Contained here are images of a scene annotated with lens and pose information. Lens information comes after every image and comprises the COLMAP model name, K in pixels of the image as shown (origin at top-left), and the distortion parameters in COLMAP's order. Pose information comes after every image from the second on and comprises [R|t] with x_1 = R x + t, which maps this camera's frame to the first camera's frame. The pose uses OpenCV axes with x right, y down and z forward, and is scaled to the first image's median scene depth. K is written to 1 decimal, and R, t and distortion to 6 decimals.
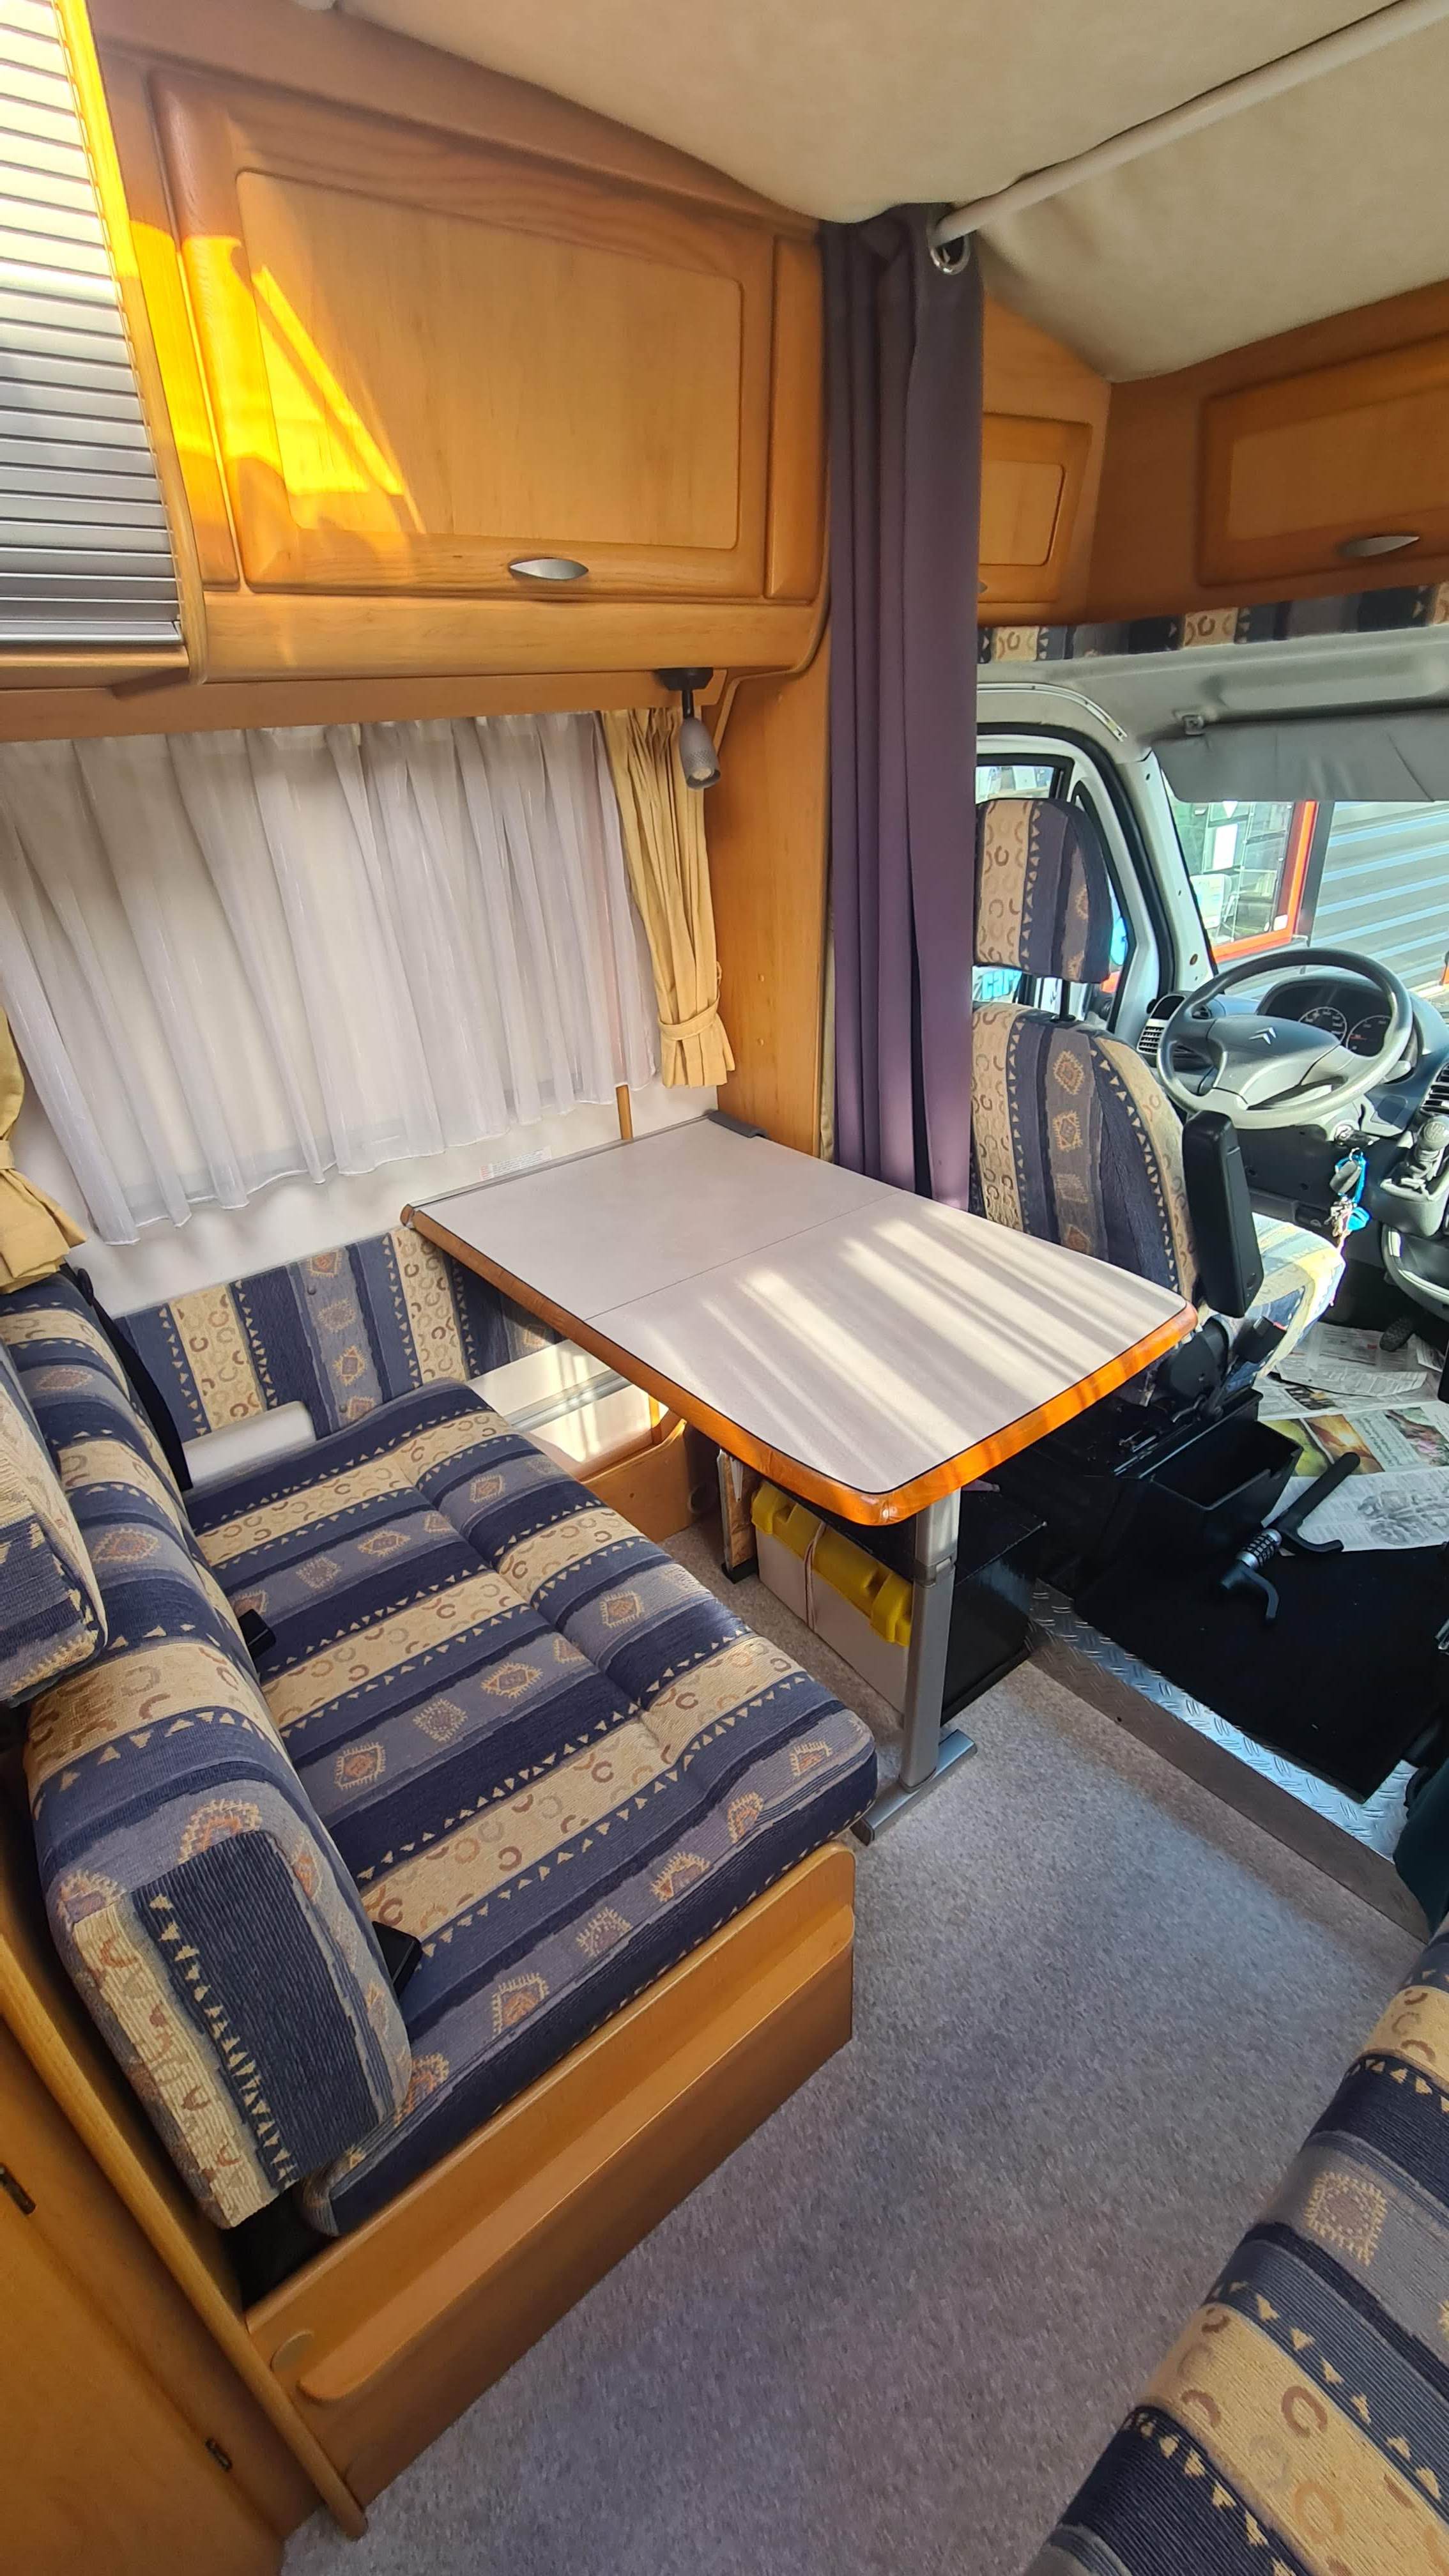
lens RADIAL K [[1059.9, 0, 728.7], [0, 1059.9, 1292.3], [0, 0, 1]] dist [-0.001443, 0.000563]
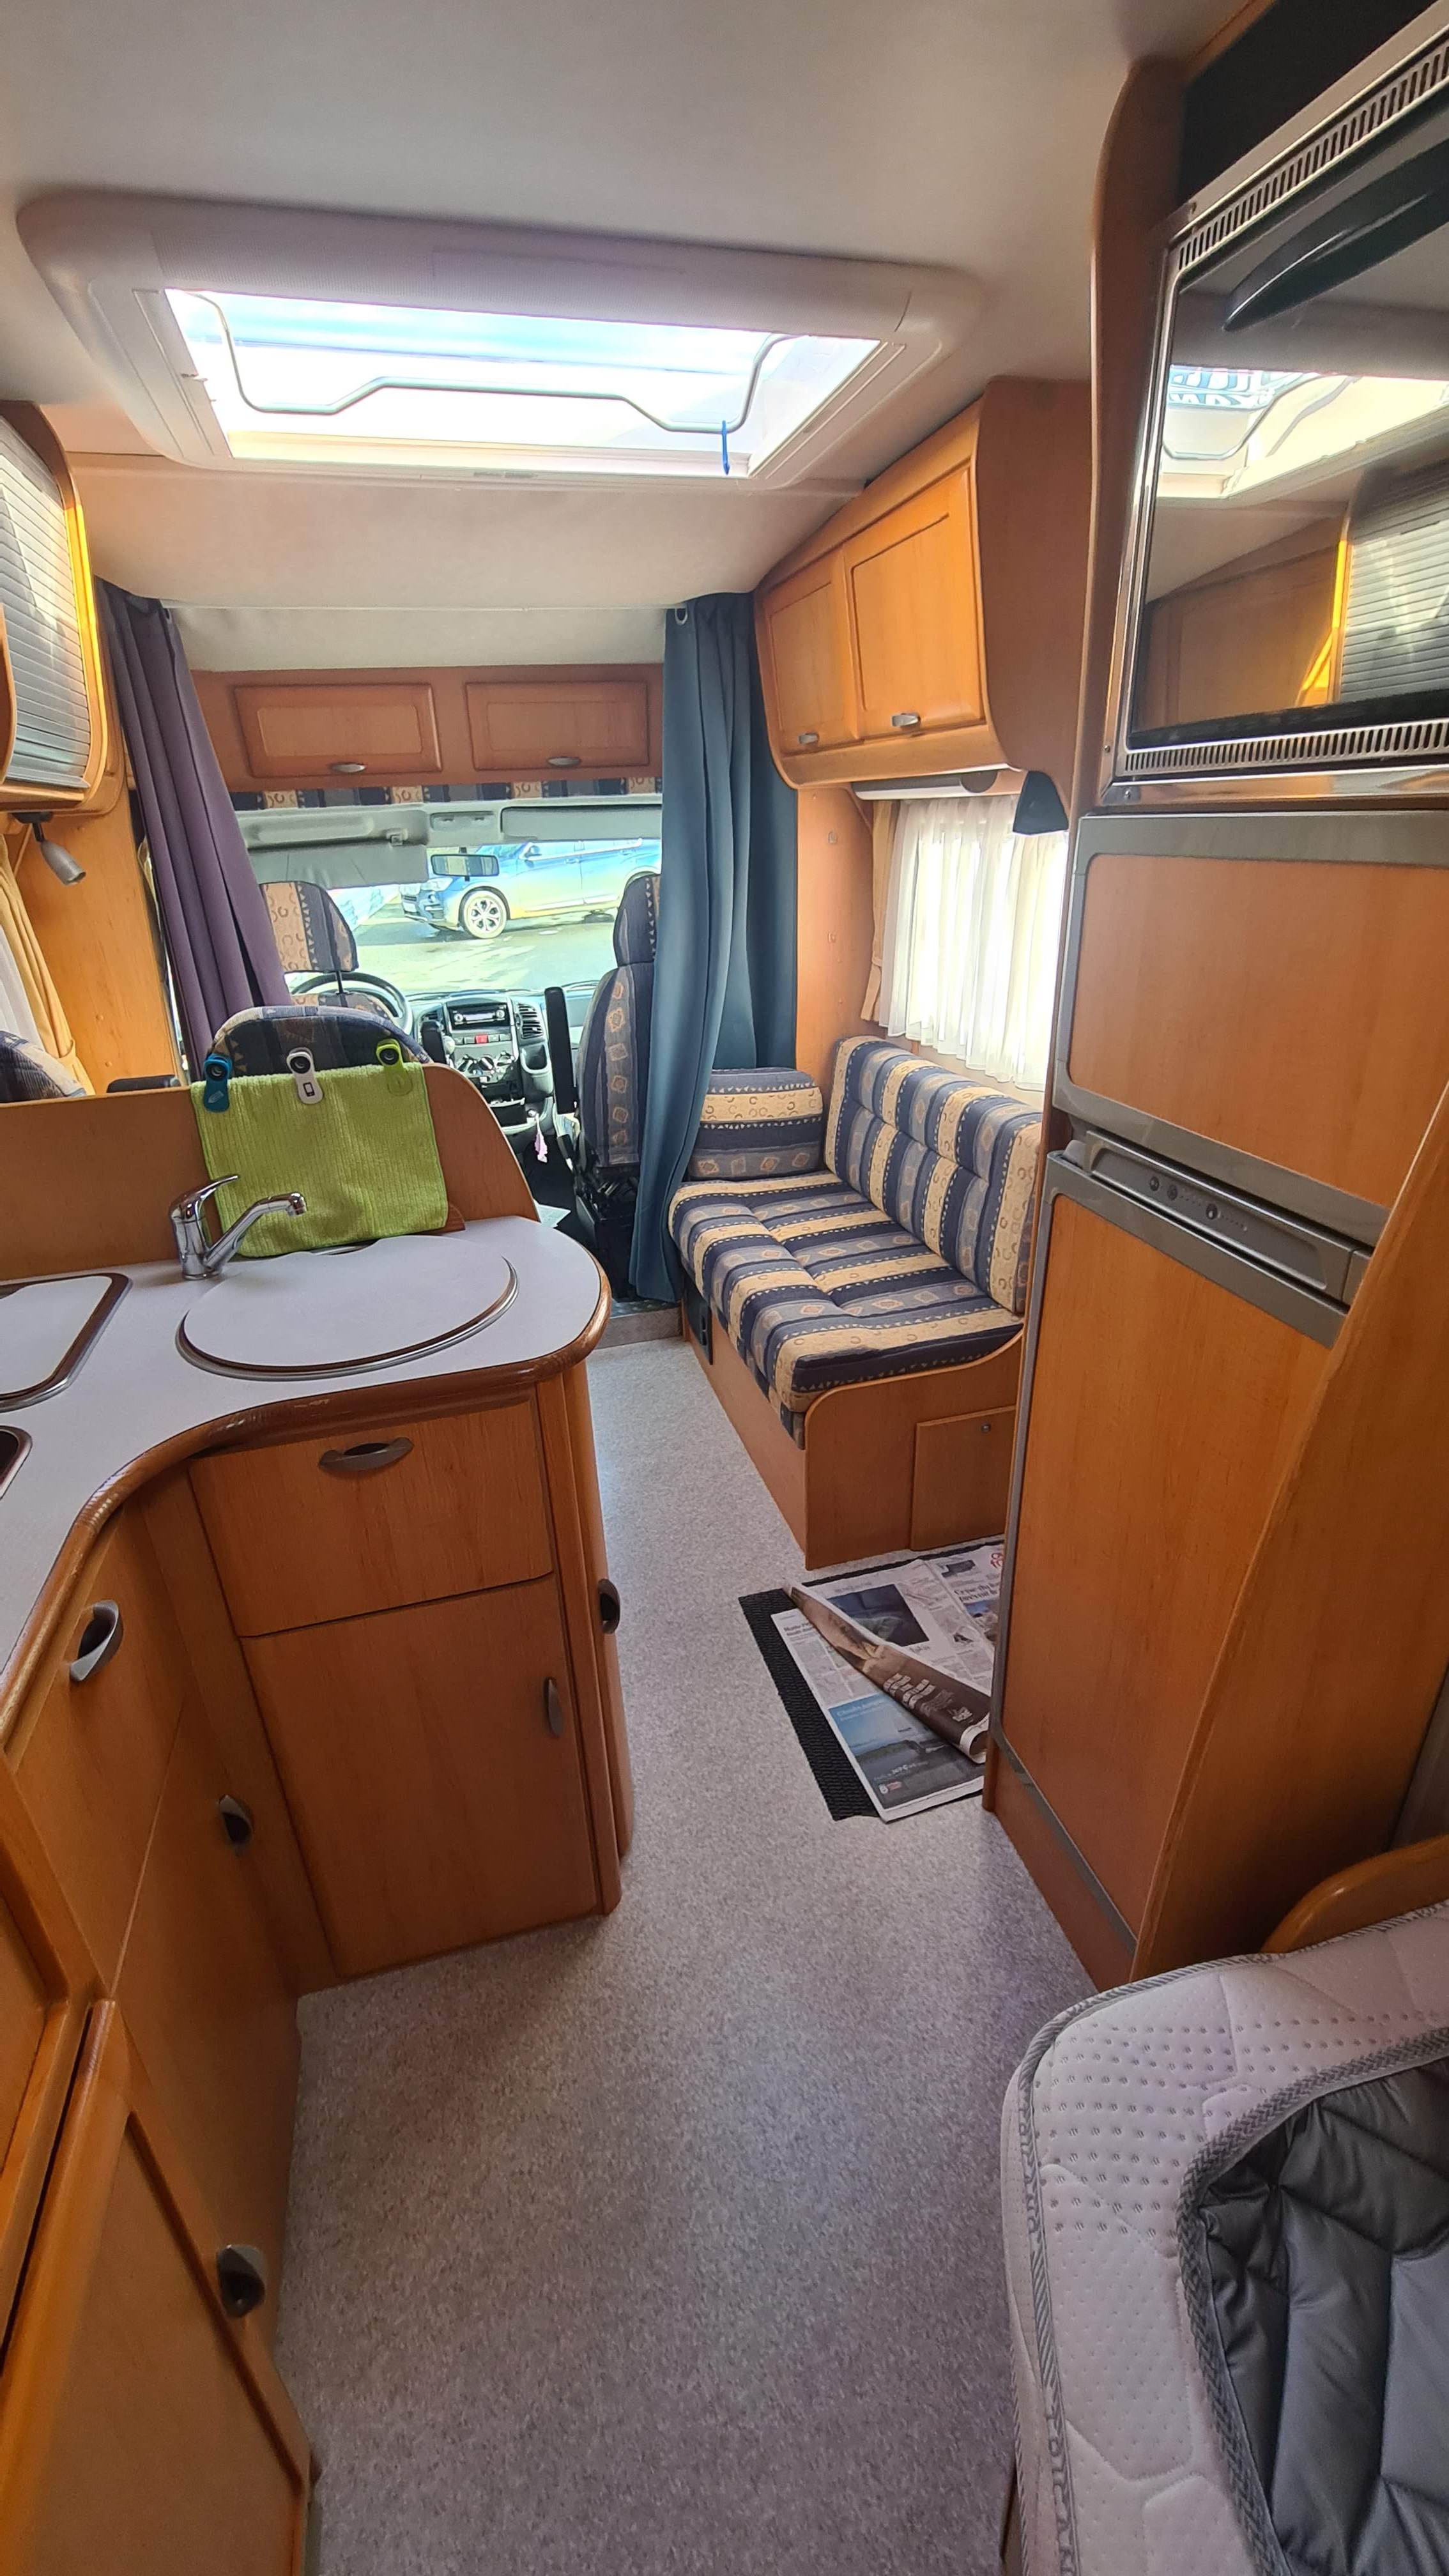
lens RADIAL K [[1059.9, 0, 728.7], [0, 1059.9, 1292.3], [0, 0, 1]] dist [-0.001443, 0.000563]
pose [[0.383145, -0.348902, 0.855258, -1.152341], [0.451615, 0.878460, 0.156049, 0.215015], [-0.805756, 0.326458, 0.494147, -0.298294]]
